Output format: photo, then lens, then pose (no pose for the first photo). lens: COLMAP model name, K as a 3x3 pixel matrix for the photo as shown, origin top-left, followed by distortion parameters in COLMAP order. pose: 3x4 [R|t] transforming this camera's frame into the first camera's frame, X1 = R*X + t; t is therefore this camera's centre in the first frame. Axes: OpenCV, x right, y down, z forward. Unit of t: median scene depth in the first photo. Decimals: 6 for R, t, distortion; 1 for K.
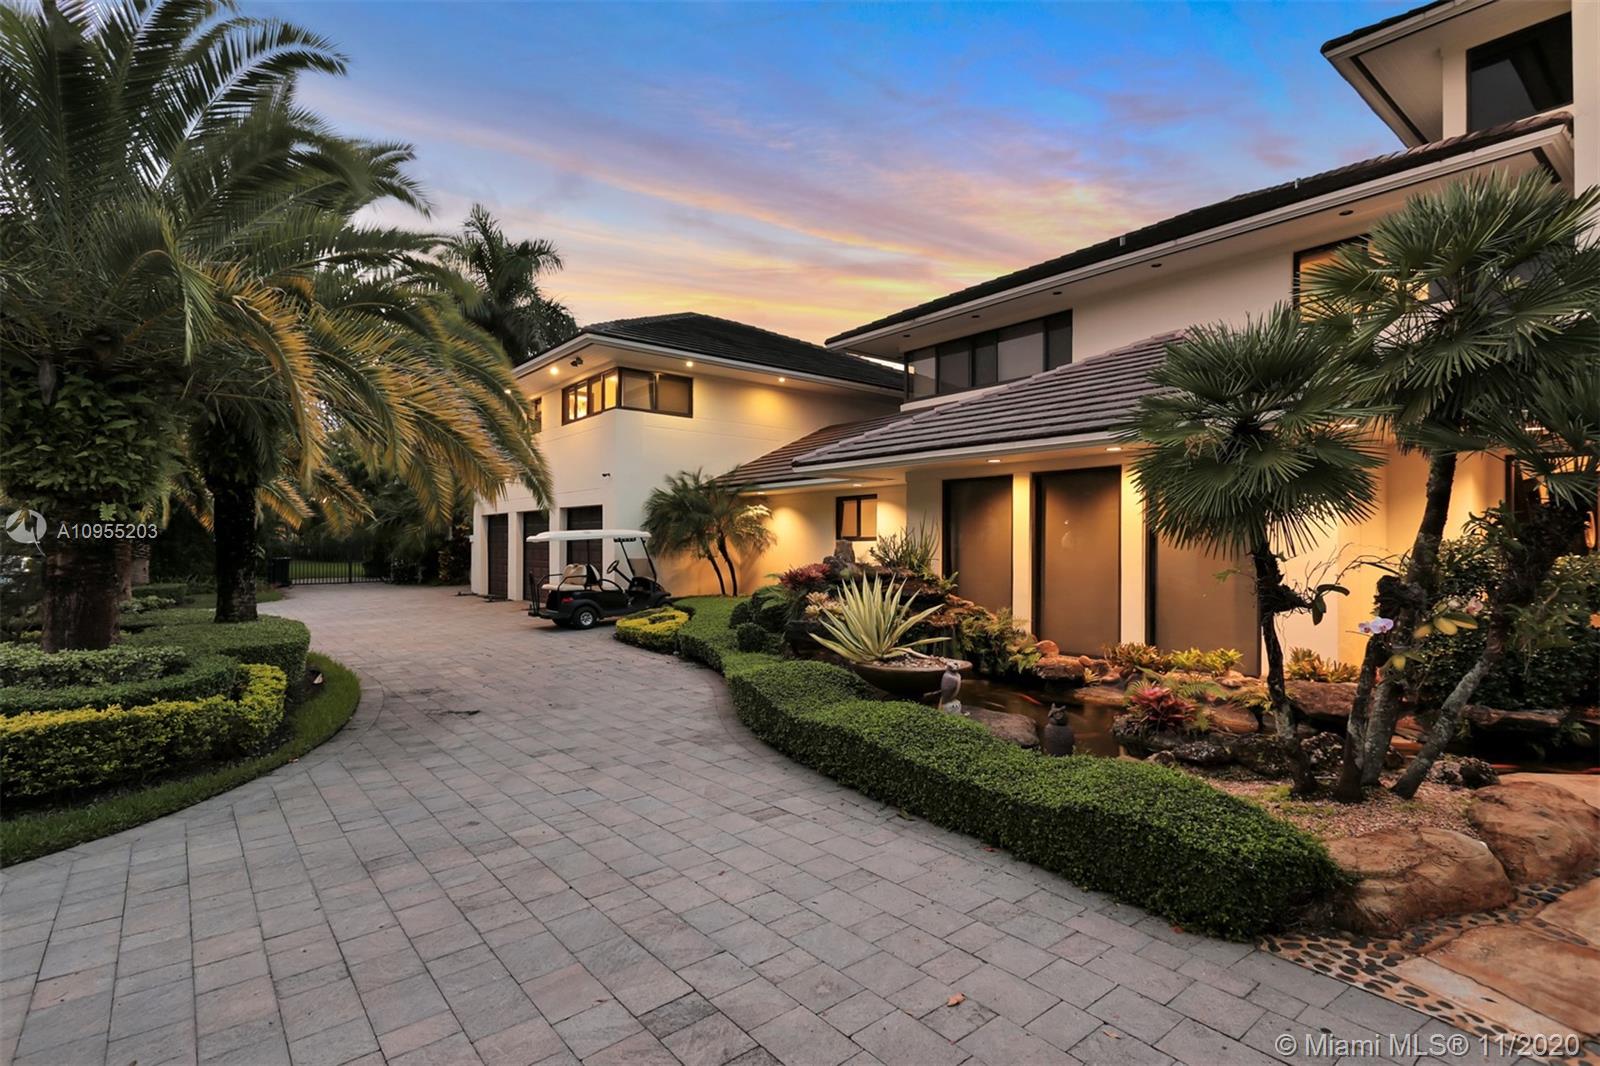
lens RADIAL K [[781.6, 0, 796.5], [0, 781.6, 541.7], [0, 0, 1]] dist [-0.011021, 0.000518]
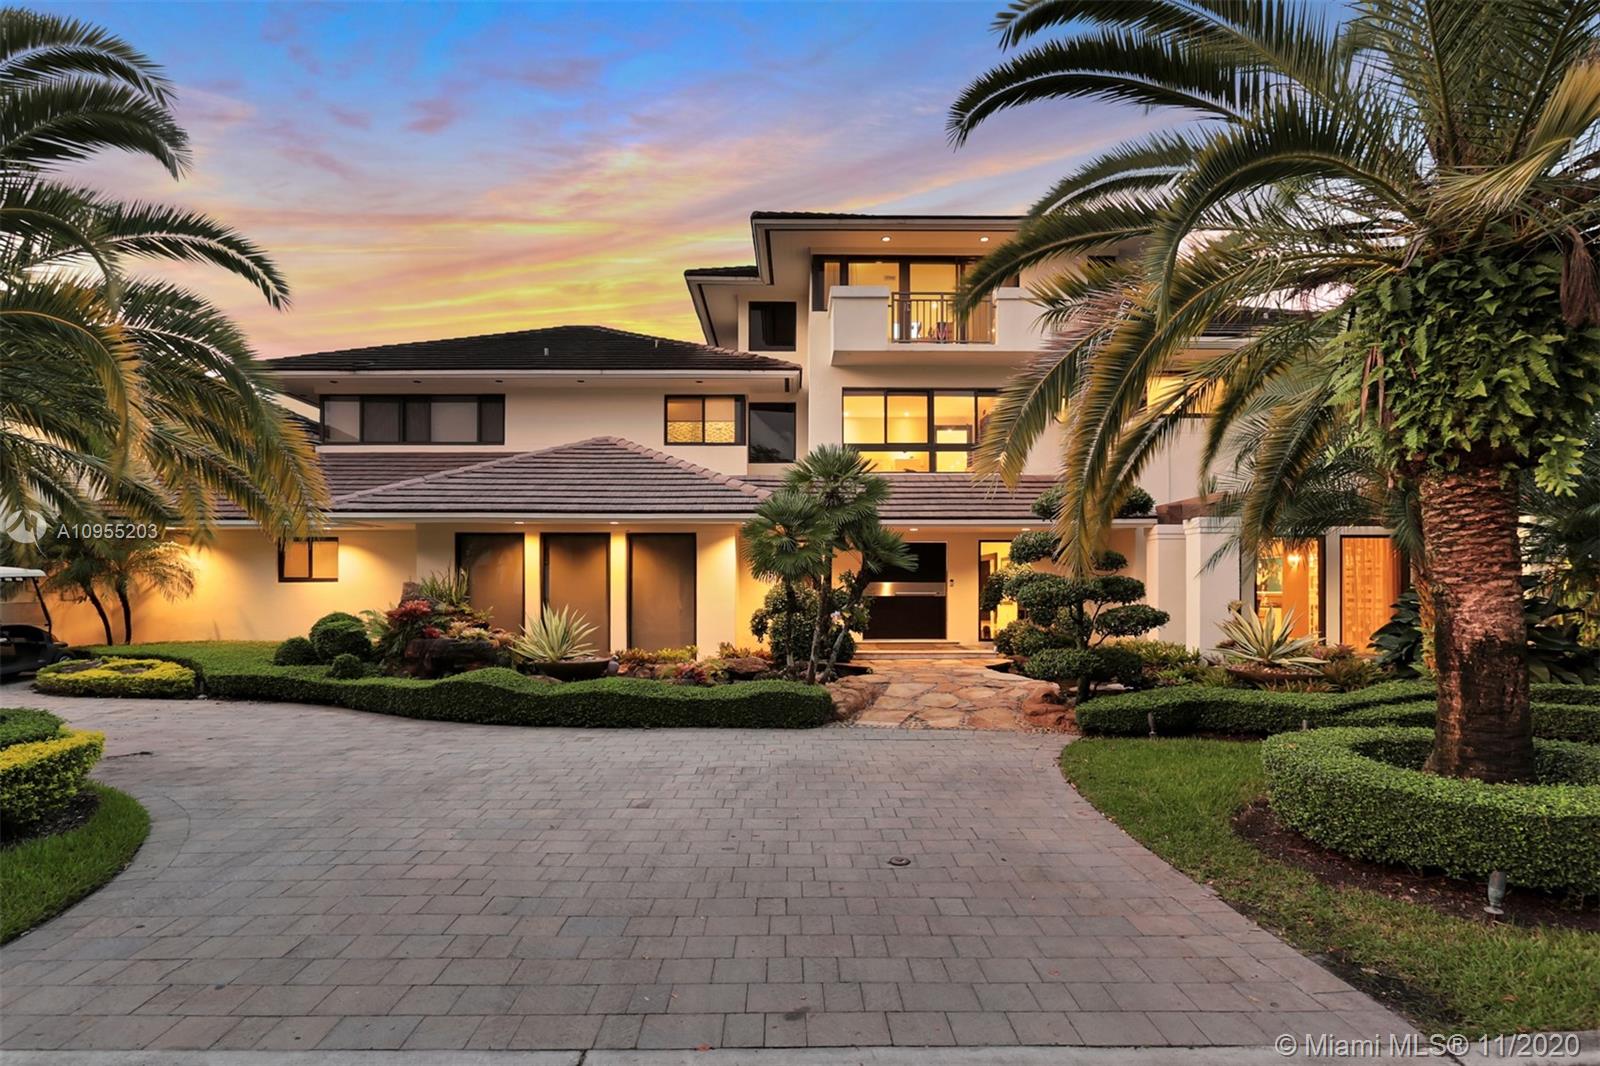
lens RADIAL K [[781.6, 0, 808.3], [0, 781.6, 588.8], [0, 0, 1]] dist [-0.011021, 0.000518]
pose [[0.611303, -0.003040, 0.791391, -0.432889], [-0.001994, 0.999984, 0.005381, 0.001339], [-0.791394, -0.004868, 0.611287, -0.177957]]
